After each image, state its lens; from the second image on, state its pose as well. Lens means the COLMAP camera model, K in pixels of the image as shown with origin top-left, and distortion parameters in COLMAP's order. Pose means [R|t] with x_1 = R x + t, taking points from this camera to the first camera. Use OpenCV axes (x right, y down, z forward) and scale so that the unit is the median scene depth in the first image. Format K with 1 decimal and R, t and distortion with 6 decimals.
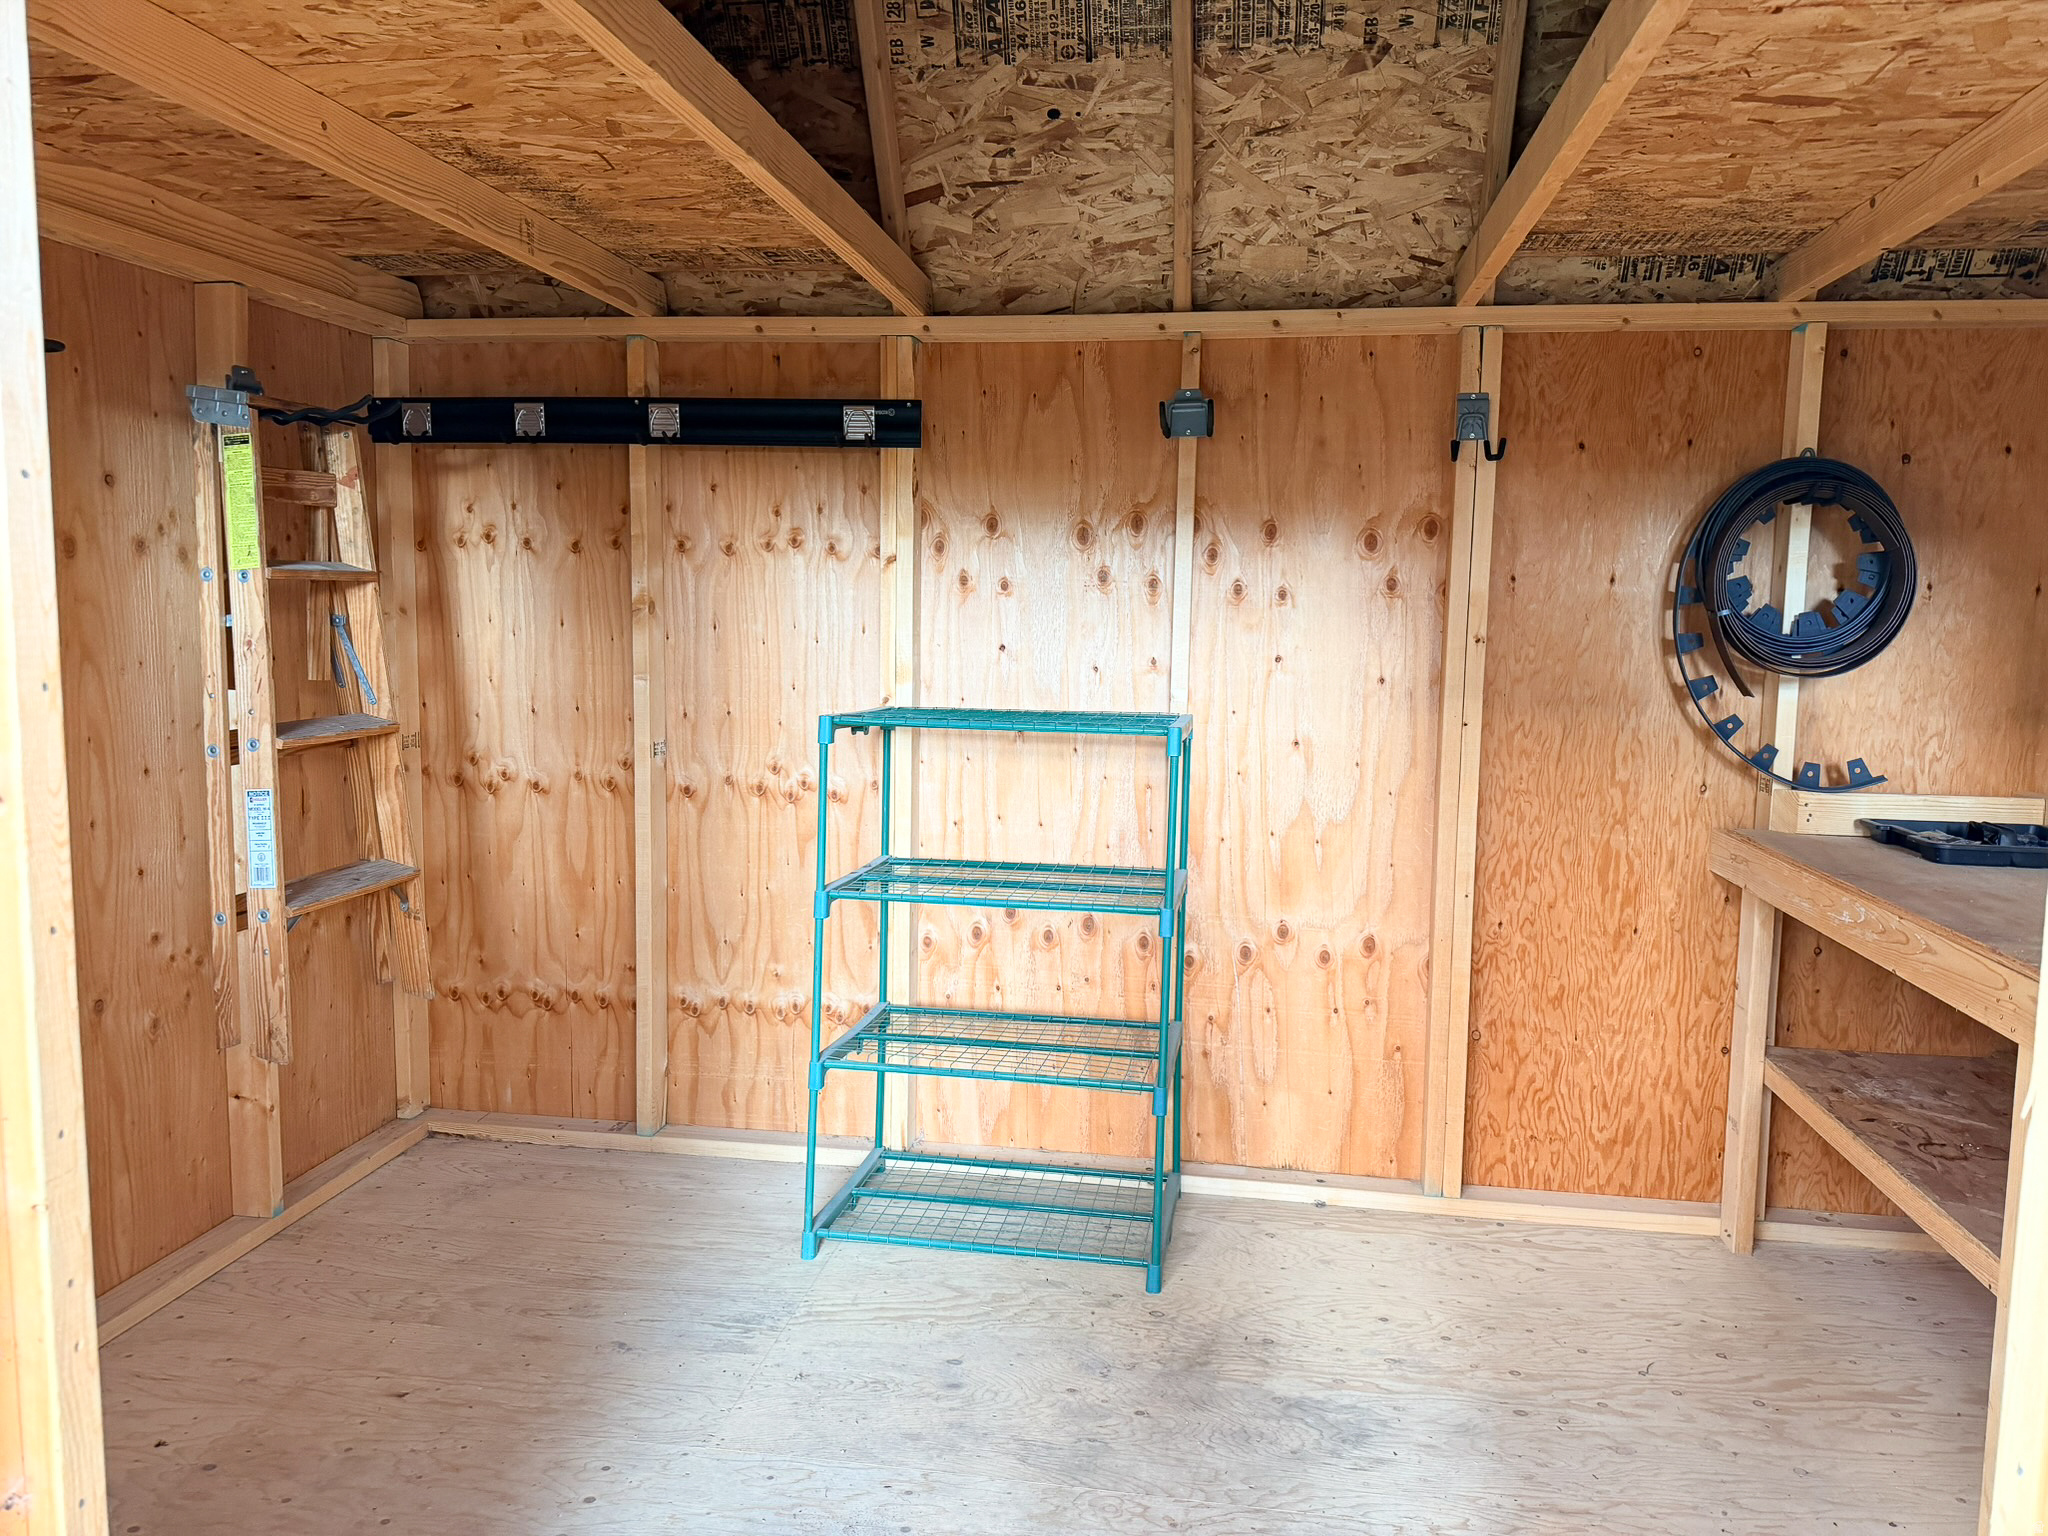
lens RADIAL K [[1424.5, 0, 1003.2], [0, 1424.5, 767.8], [0, 0, 1]] dist [0.116430, -0.201462]
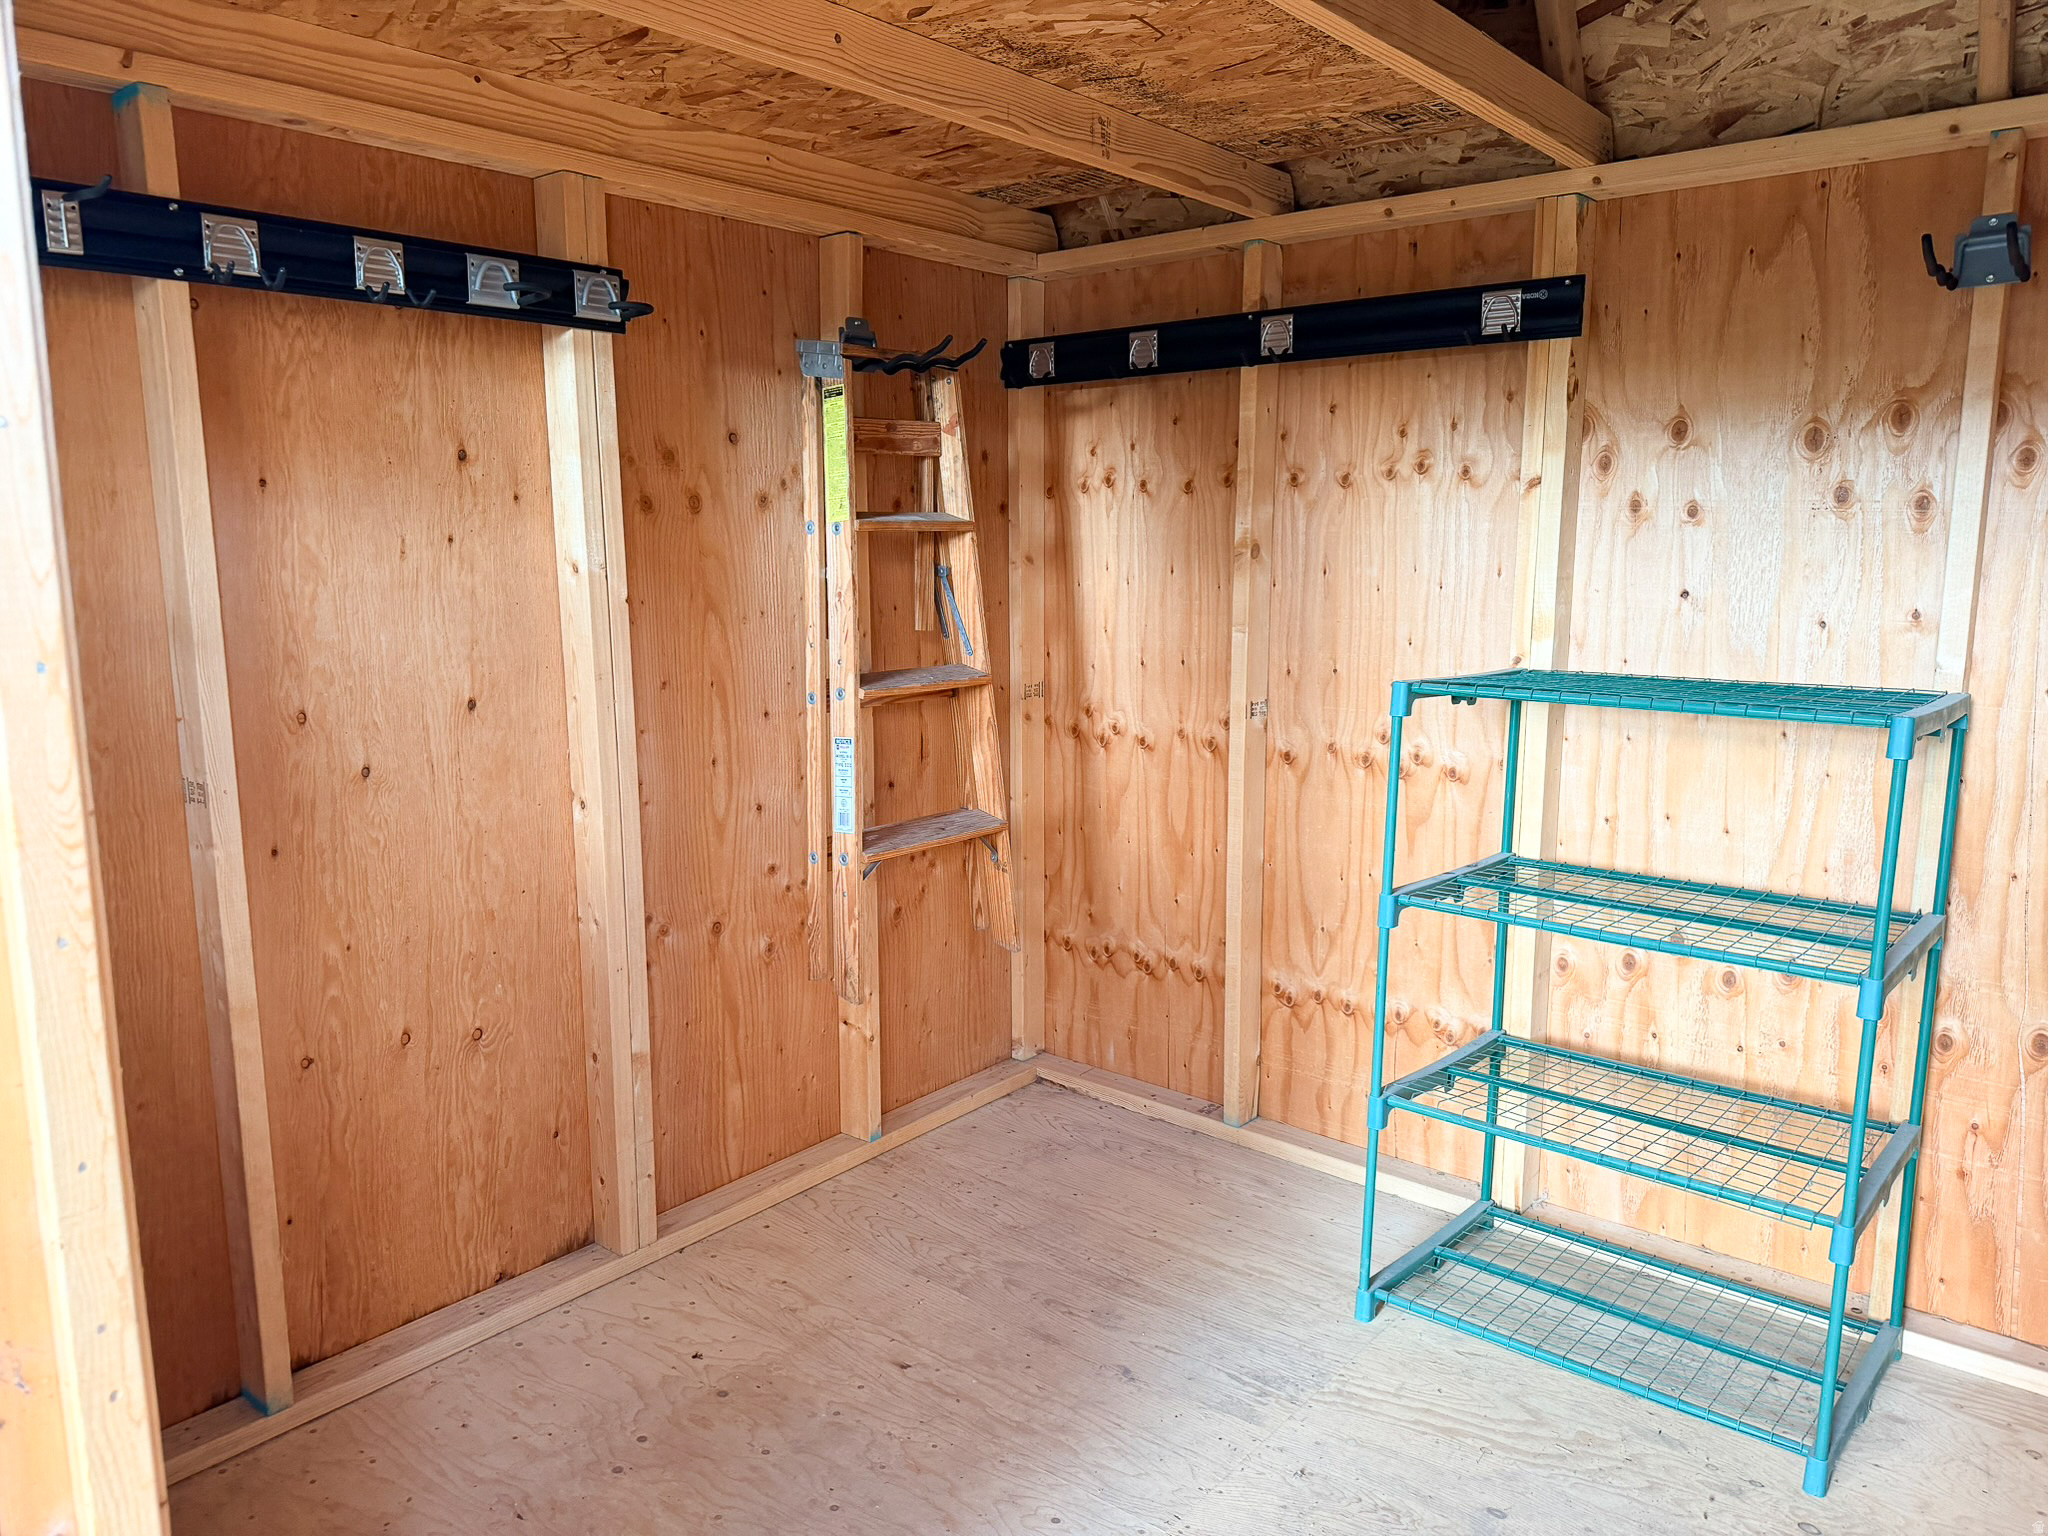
lens RADIAL K [[1361.8, 0, 1053.5], [0, 1361.8, 769.0], [0, 0, 1]] dist [0.146847, -0.324268]
pose [[0.858089, 0.065746, -0.509275, 0.091132], [-0.040842, 0.997366, 0.059943, -0.022071], [0.511874, -0.030636, 0.858514, 0.196378]]
